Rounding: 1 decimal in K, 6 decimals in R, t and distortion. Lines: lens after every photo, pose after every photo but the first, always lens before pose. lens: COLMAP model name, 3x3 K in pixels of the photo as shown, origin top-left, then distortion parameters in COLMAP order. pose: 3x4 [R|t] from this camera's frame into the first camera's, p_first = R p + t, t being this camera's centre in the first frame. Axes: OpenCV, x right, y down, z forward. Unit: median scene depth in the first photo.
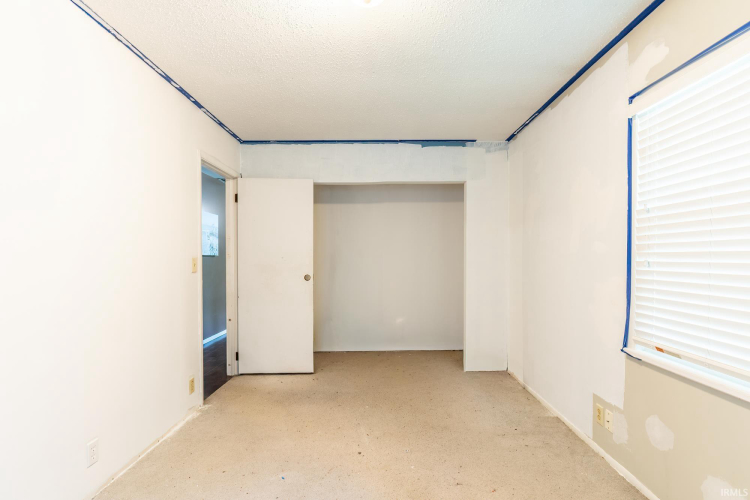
lens RADIAL K [[360.2, 0, 376.7], [0, 360.2, 255.2], [0, 0, 1]] dist [0.006900, 0.000521]
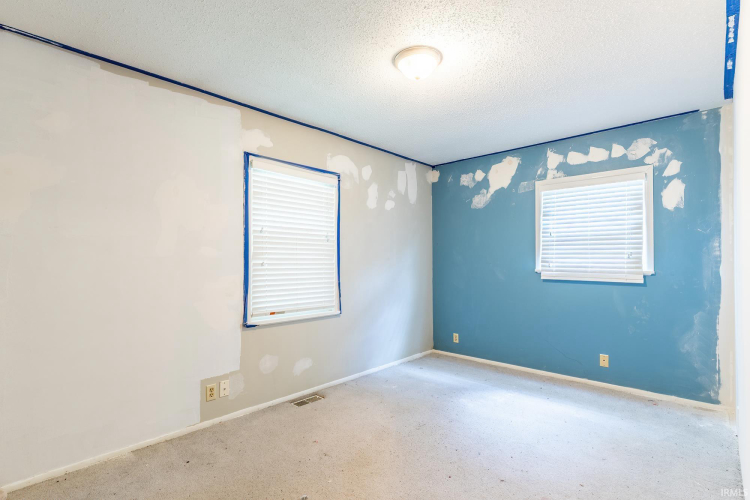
lens RADIAL K [[360.2, 0, 375.7], [0, 360.2, 251.7], [0, 0, 1]] dist [0.006900, 0.000521]
pose [[-0.736027, 0.021019, 0.676626, -0.666731], [-0.001093, 0.999480, -0.032238, 0.016787], [-0.676951, -0.024468, -0.735621, 1.695352]]
